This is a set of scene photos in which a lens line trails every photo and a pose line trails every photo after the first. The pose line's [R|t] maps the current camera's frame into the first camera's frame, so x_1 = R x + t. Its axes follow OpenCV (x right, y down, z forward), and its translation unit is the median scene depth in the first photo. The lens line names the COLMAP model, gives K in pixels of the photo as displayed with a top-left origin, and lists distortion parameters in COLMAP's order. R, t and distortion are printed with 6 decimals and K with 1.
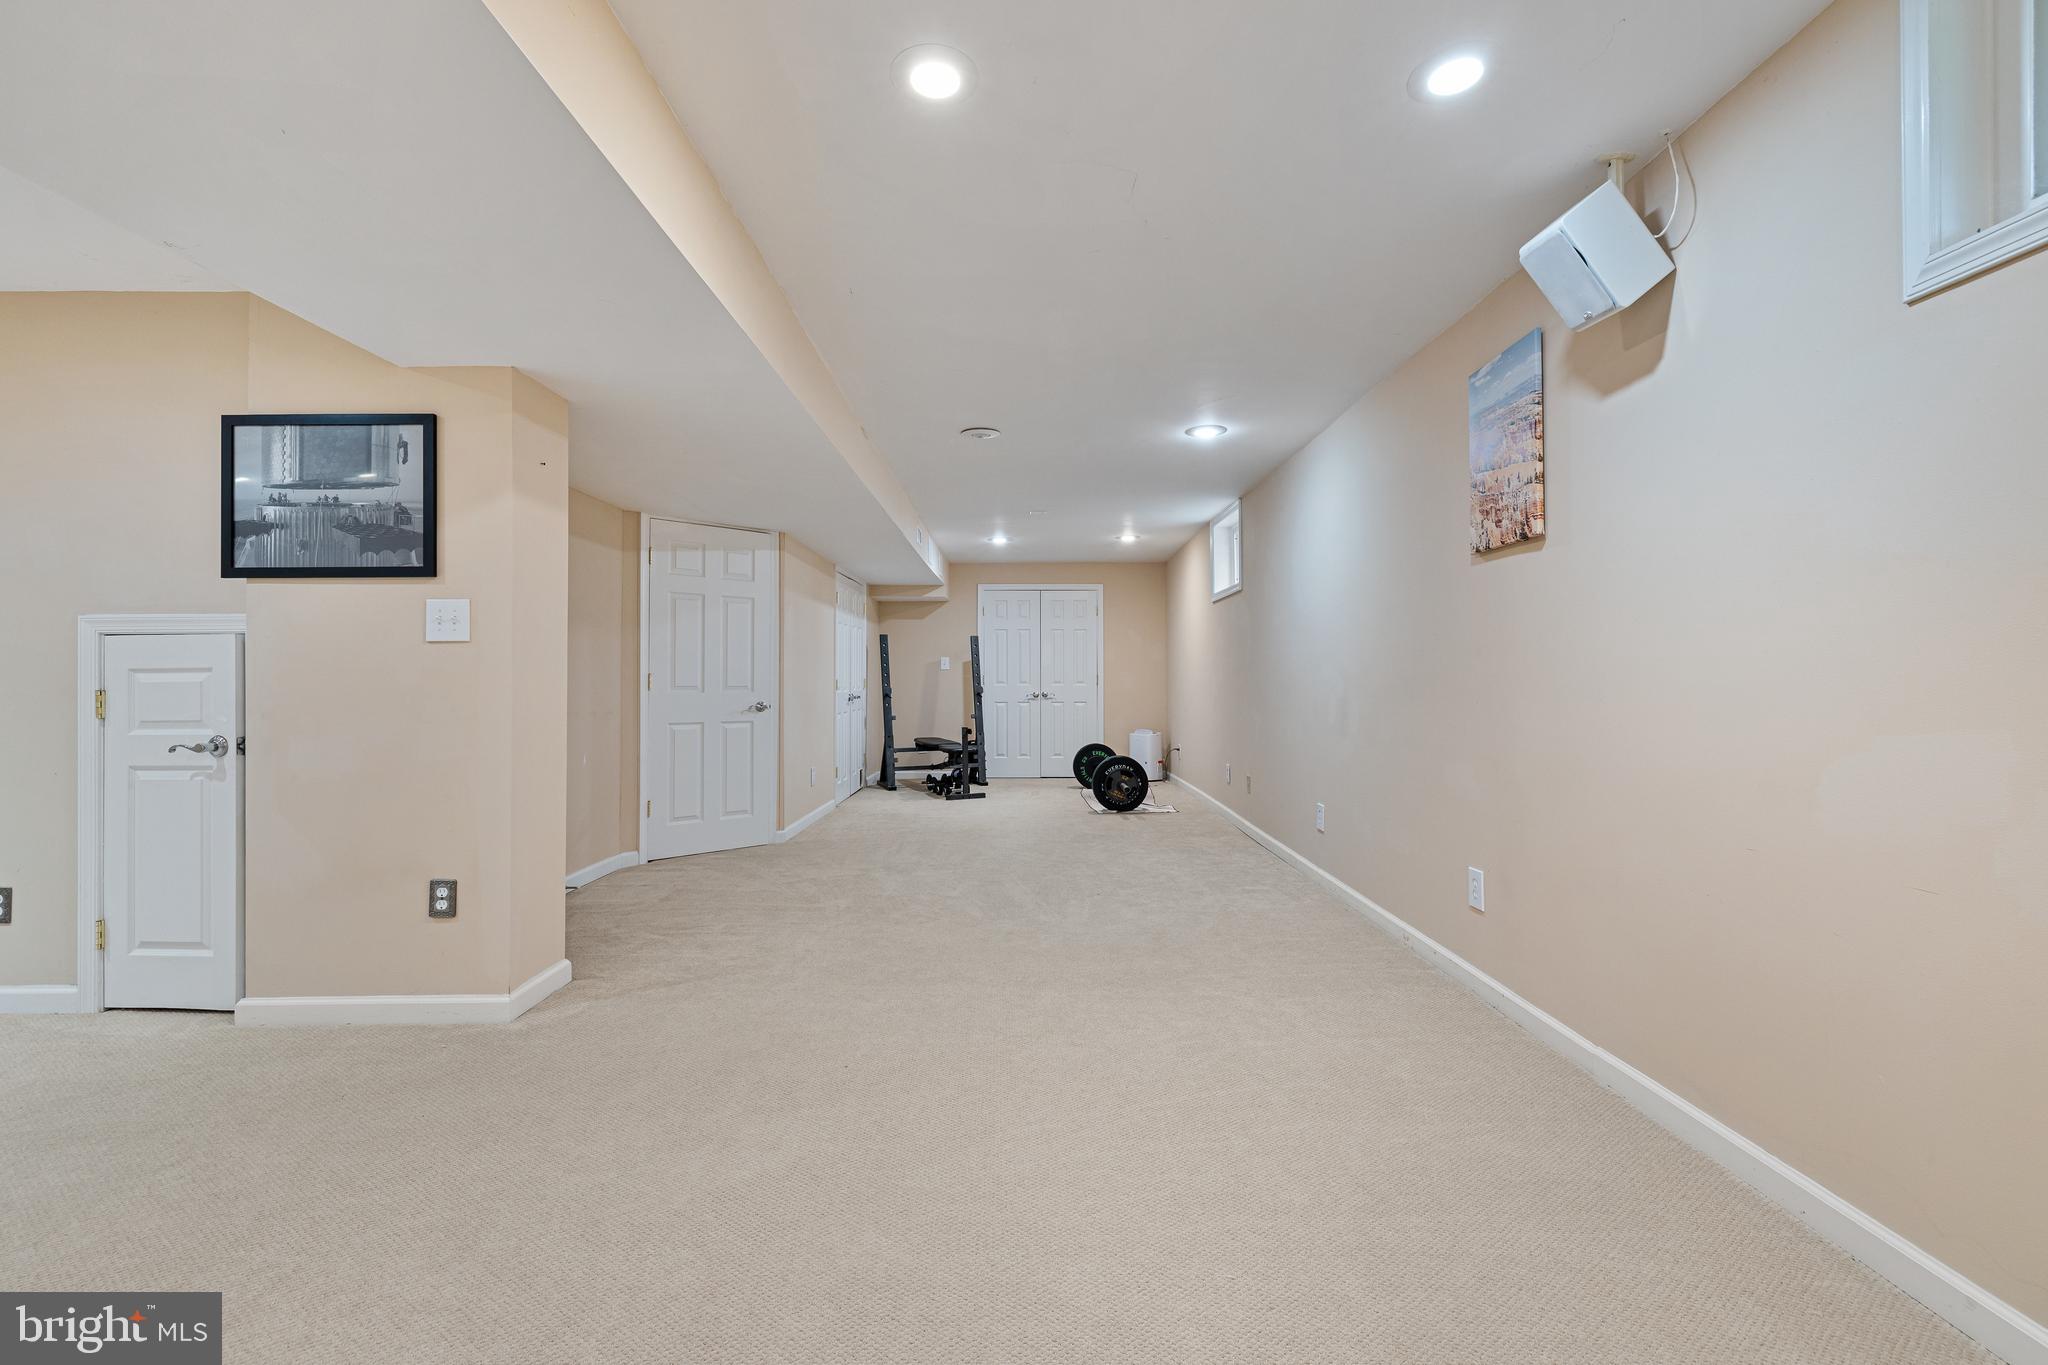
lens RADIAL K [[869.0, 0, 1024.0], [0, 869.0, 669.3], [0, 0, 1]] dist [-0.001419, 0.000019]
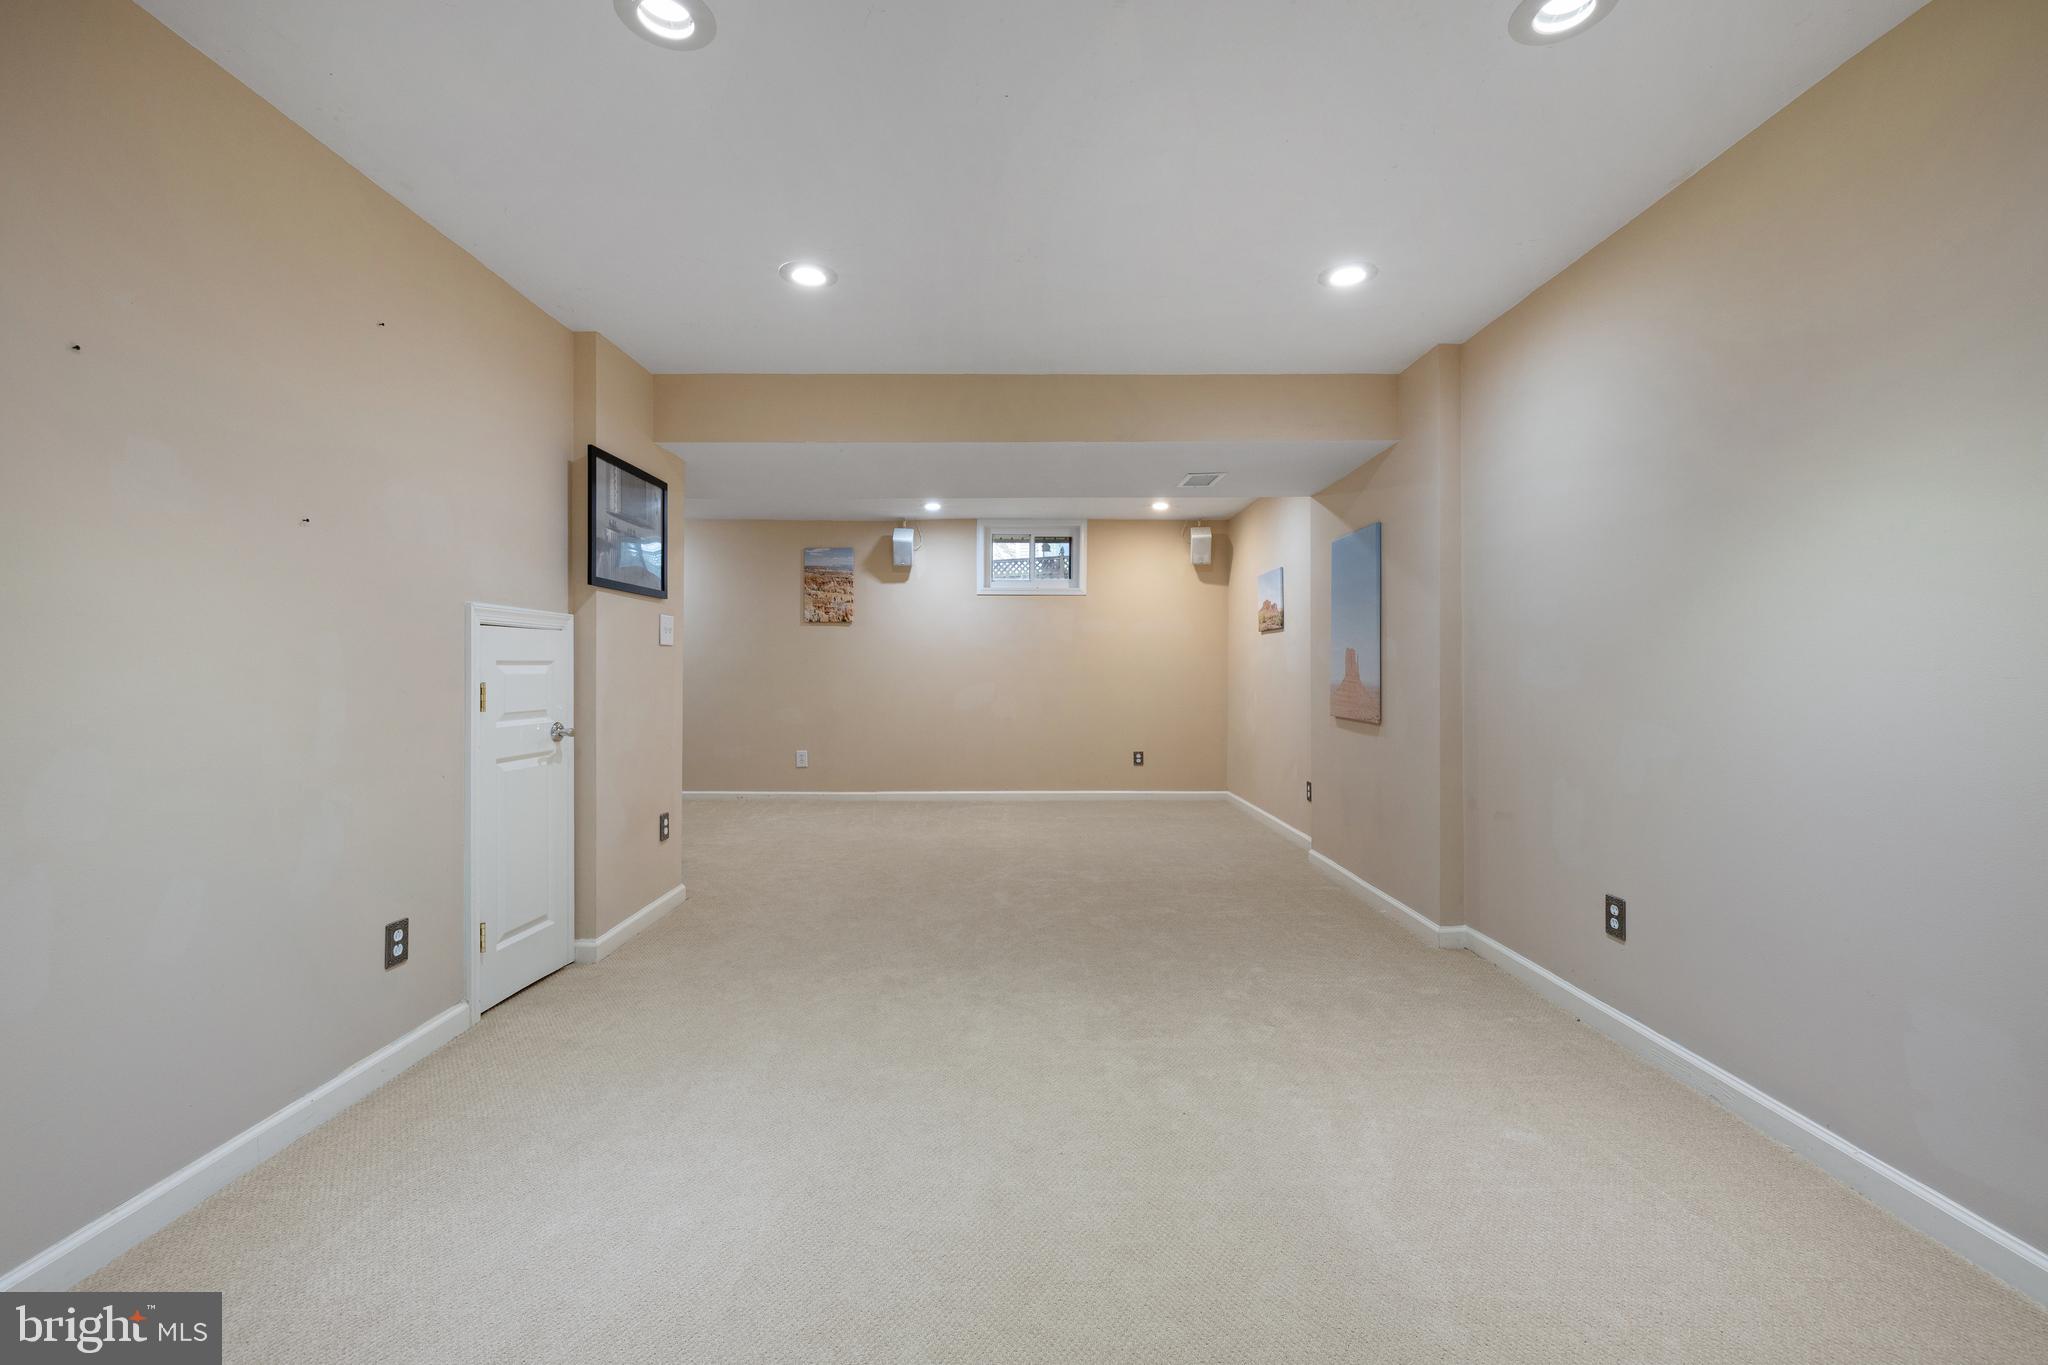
lens RADIAL K [[869.0, 0, 1024.0], [0, 869.0, 669.3], [0, 0, 1]] dist [-0.001419, 0.000019]
pose [[-0.002227, 0.004511, 0.999987, -2.034840], [-0.004987, 0.999977, -0.004522, 0.010838], [-0.999985, -0.004997, -0.002205, 0.406544]]
